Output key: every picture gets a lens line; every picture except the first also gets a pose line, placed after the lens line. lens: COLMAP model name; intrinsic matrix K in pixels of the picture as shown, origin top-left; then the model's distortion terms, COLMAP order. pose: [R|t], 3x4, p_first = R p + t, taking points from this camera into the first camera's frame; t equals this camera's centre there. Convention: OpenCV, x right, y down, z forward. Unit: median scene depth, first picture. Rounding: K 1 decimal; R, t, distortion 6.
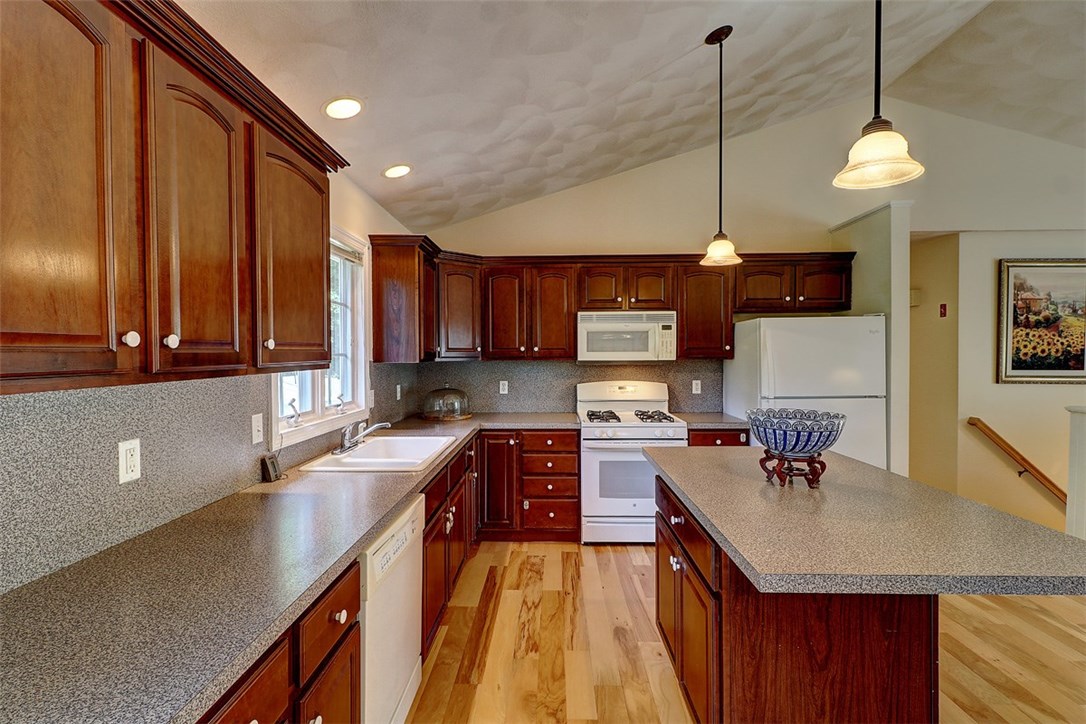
lens RADIAL K [[503.6, 0, 540.4], [0, 503.6, 363.5], [0, 0, 1]] dist [0.000060, -0.000667]
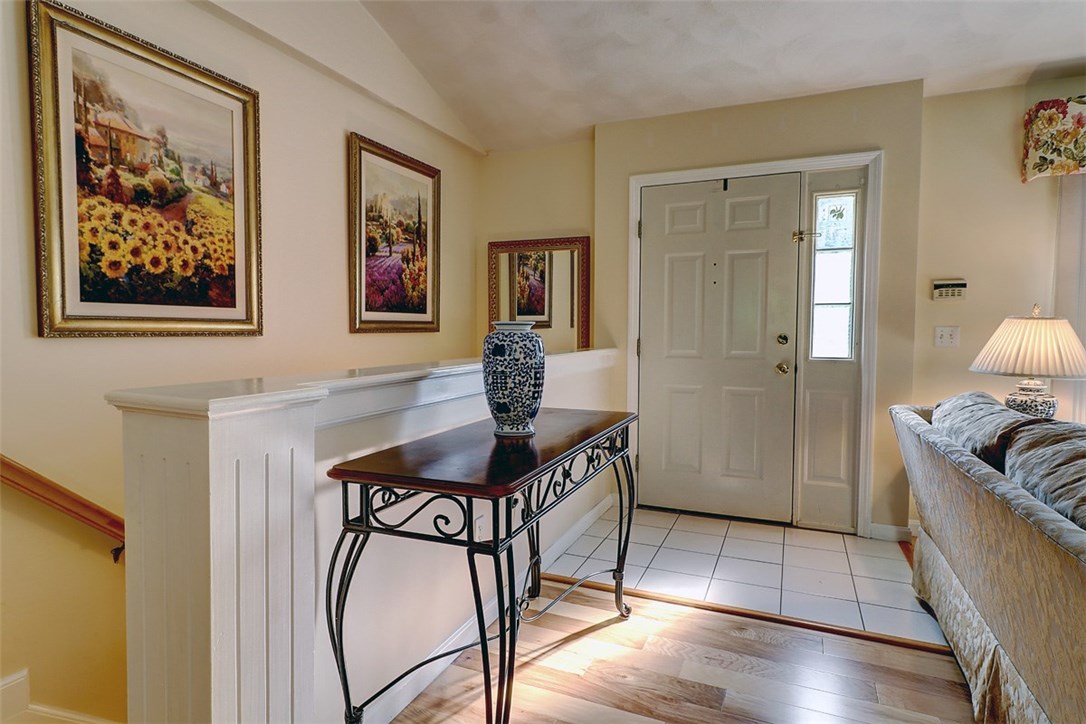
lens RADIAL K [[598.5, 0, 539.3], [0, 598.5, 357.8], [0, 0, 1]] dist [0.003200, 0.000368]
pose [[0.366063, -0.045289, 0.929488, 0.632406], [0.012058, 0.998962, 0.043926, 0.040210], [-0.930512, -0.004872, 0.366229, 0.497685]]
